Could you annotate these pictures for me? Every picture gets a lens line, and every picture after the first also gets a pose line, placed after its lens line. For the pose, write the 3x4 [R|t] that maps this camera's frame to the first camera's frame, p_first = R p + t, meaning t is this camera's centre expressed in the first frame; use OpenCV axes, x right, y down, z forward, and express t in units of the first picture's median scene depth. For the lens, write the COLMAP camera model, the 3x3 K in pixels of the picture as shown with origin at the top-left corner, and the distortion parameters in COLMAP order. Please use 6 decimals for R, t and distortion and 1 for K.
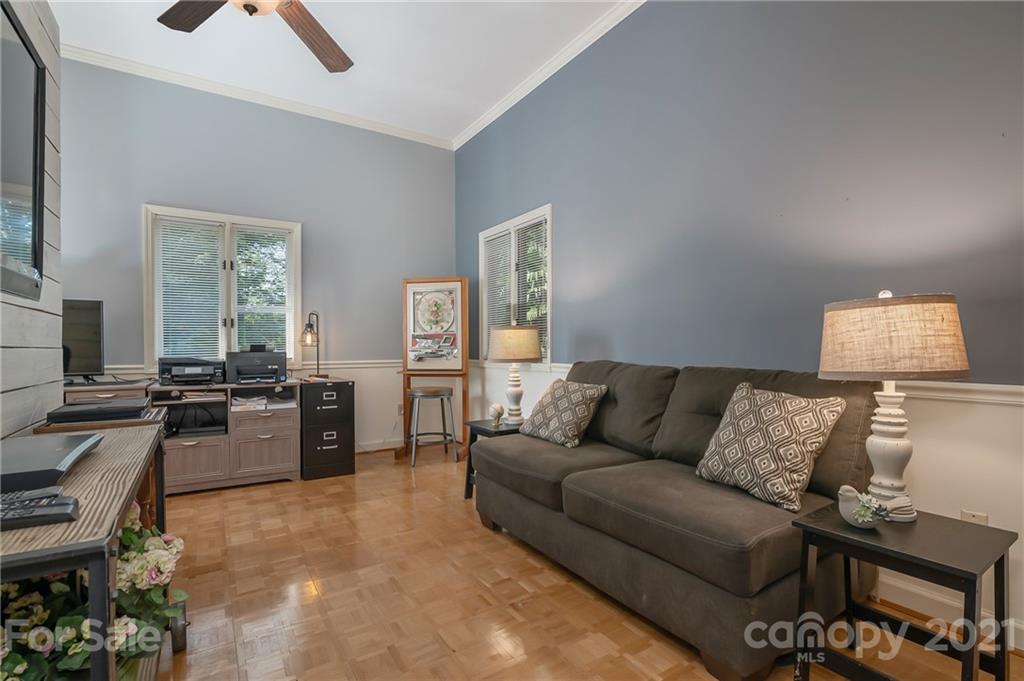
lens RADIAL K [[470.4, 0, 512.0], [0, 470.4, 340.5], [0, 0, 1]] dist [-0.012173, 0.000012]
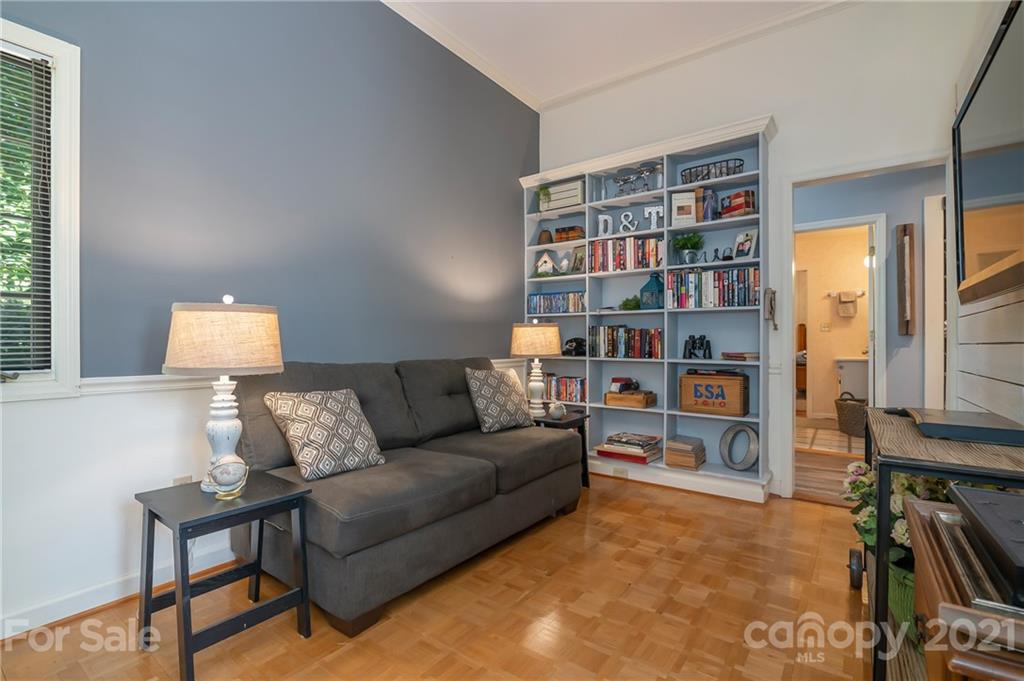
lens RADIAL K [[470.4, 0, 512.0], [0, 470.4, 340.5], [0, 0, 1]] dist [-0.012173, 0.000012]
pose [[-0.354926, 0.002688, 0.934891, -0.724795], [-0.013595, 0.999875, -0.008036, 0.011376], [-0.934796, -0.015562, -0.354845, 1.061241]]
